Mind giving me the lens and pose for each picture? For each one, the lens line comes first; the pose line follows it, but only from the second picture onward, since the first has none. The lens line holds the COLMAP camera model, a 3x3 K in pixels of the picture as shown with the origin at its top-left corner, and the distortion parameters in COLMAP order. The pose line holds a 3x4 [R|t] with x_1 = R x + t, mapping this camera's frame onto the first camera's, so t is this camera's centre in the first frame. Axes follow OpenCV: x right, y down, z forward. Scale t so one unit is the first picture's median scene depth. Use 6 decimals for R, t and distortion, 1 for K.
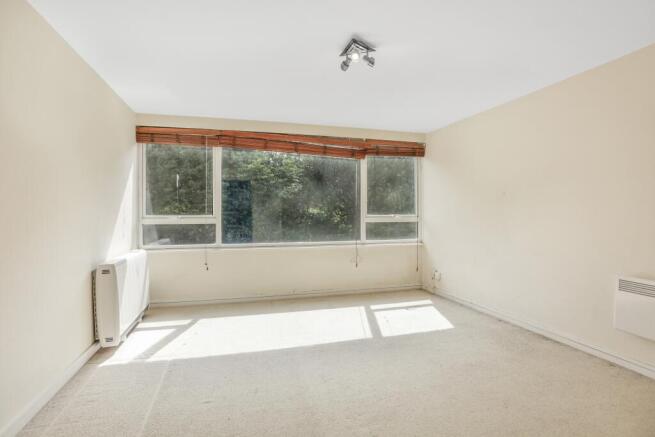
lens RADIAL K [[333.3, 0, 328.2], [0, 333.3, 218.1], [0, 0, 1]] dist [-0.029351, 0.003123]
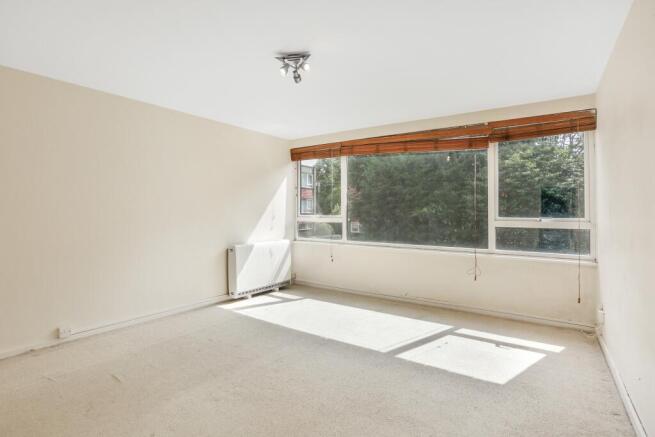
lens RADIAL K [[333.3, 0, 326.1], [0, 333.3, 215.7], [0, 0, 1]] dist [-0.029351, 0.003123]
pose [[0.626987, 0.014327, -0.778898, 0.486088], [-0.021395, 0.999770, 0.001167, -0.006630], [0.778736, 0.015933, 0.627150, 0.203014]]
